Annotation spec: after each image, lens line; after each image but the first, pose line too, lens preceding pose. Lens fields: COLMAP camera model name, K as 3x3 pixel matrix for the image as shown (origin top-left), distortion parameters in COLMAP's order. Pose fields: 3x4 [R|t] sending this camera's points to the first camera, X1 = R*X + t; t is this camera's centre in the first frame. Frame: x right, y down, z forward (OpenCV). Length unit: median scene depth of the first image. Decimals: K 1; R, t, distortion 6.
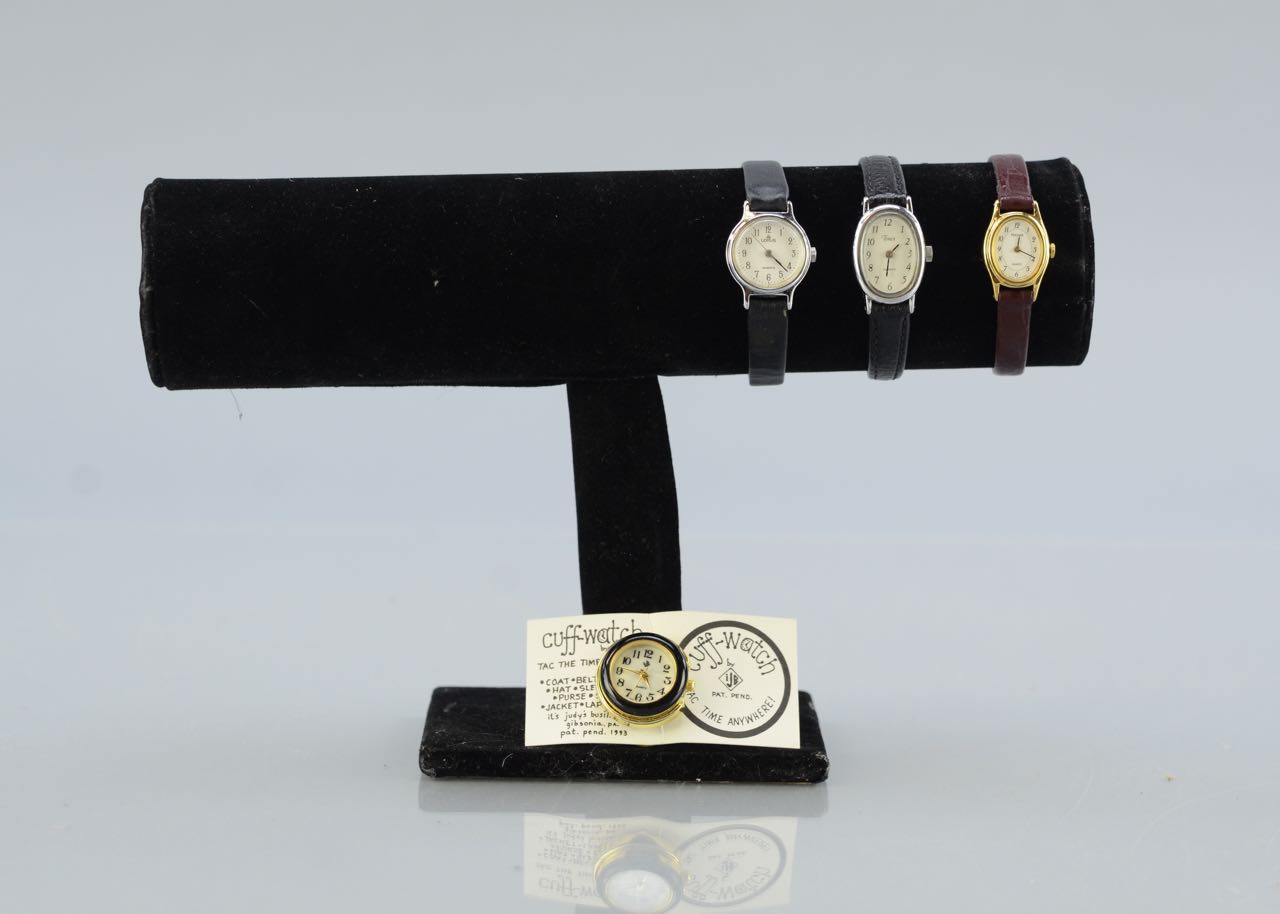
lens RADIAL K [[3586.5, 0, 643.3], [0, 3586.5, 461.3], [0, 0, 1]] dist [0.153305, 0.000000]
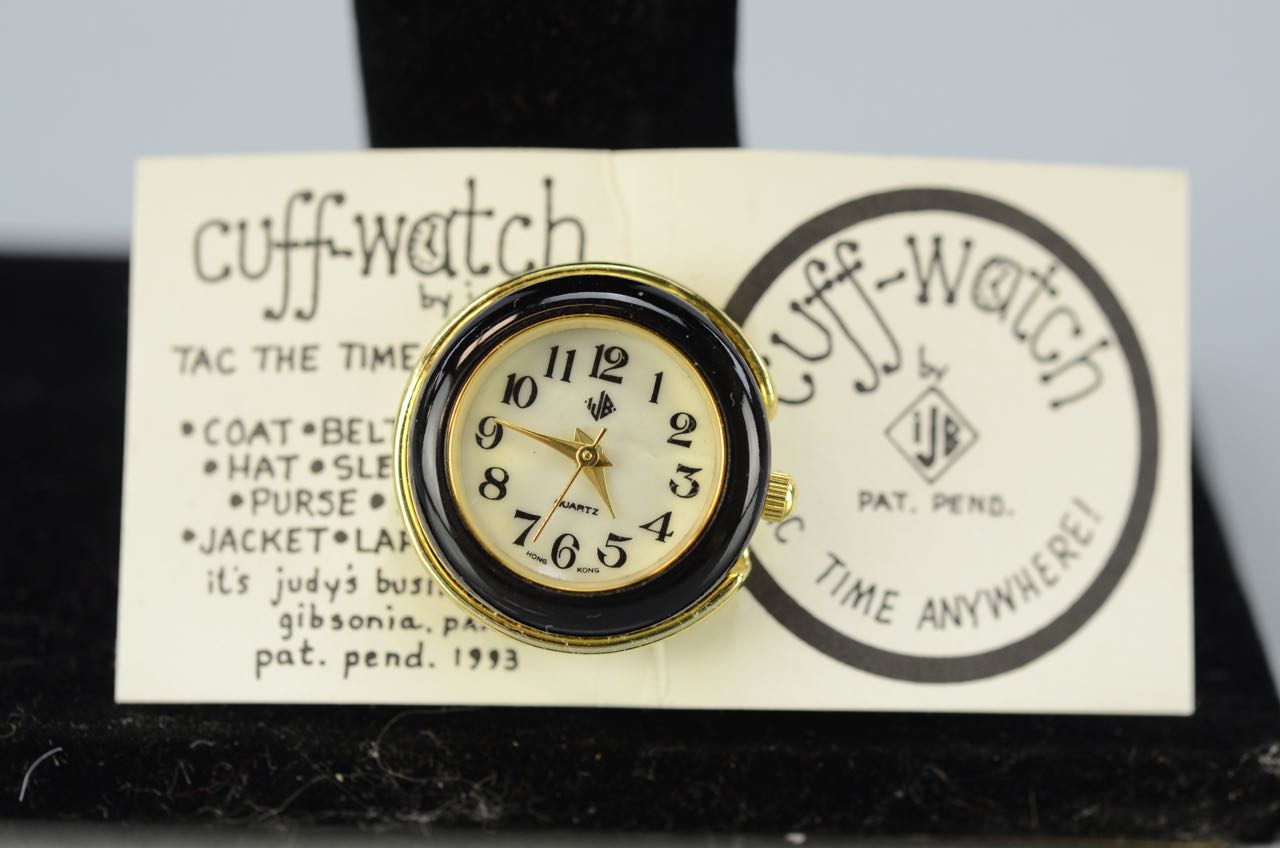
lens RADIAL K [[3354.5, 0, 641.7], [0, 3354.5, 425.4], [0, 0, 1]] dist [-0.044764, 0.000000]
pose [[0.999726, 0.015846, 0.017239, -0.000207], [-0.020711, 0.941881, 0.335309, -0.018861], [-0.010924, -0.335574, 0.941951, 0.779762]]
